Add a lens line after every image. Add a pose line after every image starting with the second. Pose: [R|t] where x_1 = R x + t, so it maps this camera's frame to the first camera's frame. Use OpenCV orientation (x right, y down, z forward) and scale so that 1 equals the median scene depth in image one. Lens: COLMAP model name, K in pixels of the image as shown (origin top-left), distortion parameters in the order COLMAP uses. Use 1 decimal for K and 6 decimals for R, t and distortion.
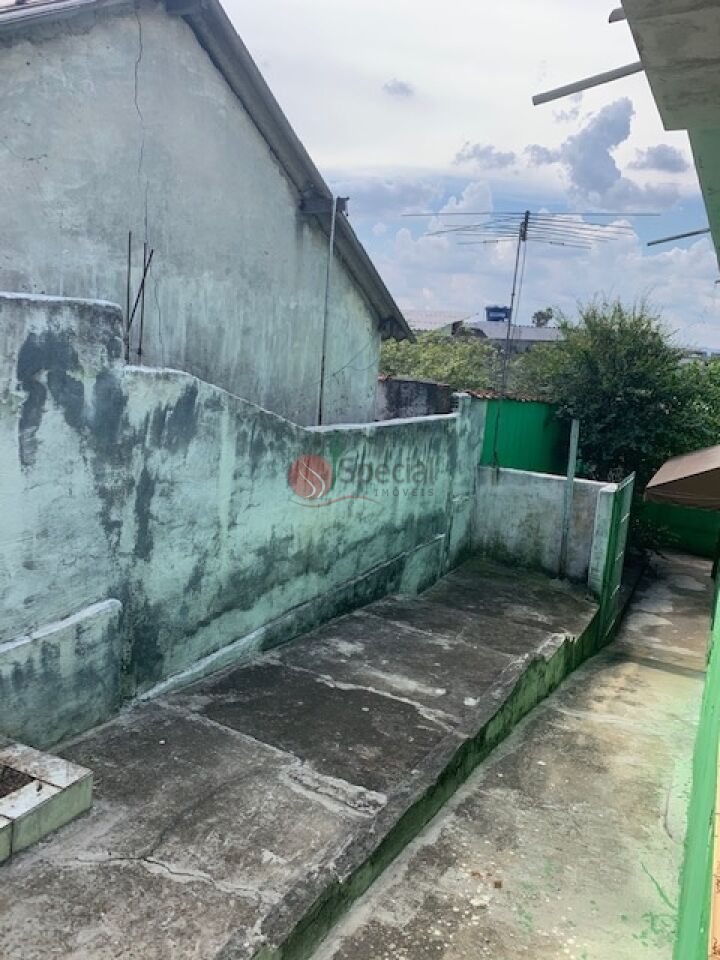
lens RADIAL K [[746.0, 0, 354.7], [0, 746.0, 463.8], [0, 0, 1]] dist [0.049962, -0.065067]
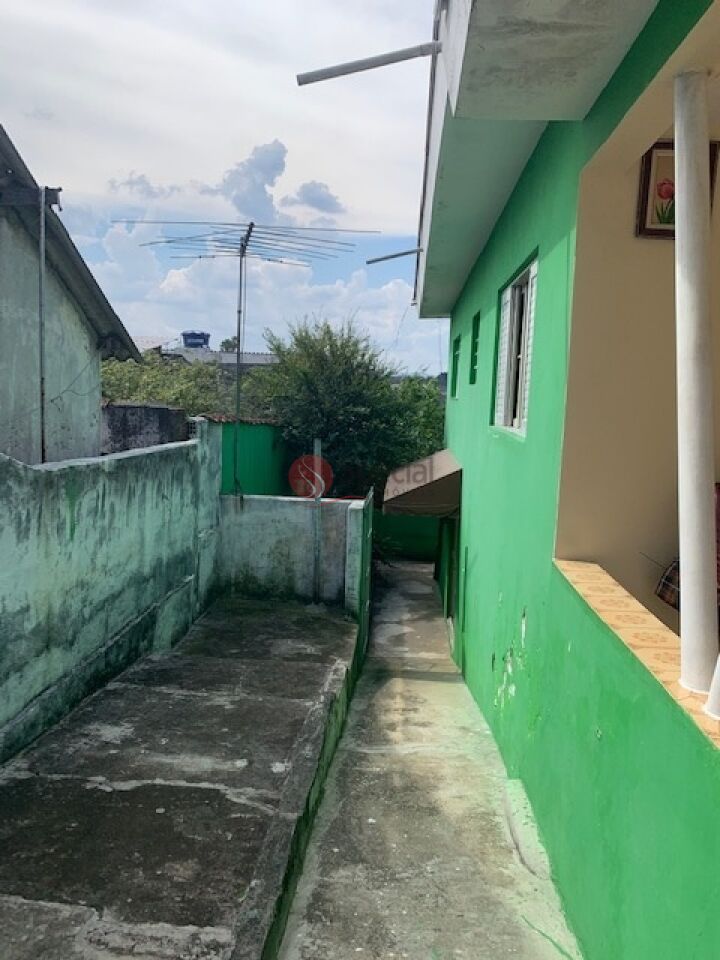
lens RADIAL K [[746.0, 0, 354.7], [0, 746.0, 463.8], [0, 0, 1]] dist [0.049962, -0.065067]
pose [[0.916324, -0.078620, 0.392645, -0.056014], [0.093680, 0.995415, -0.019311, -0.003362], [-0.389327, 0.054478, 0.919487, 0.114035]]
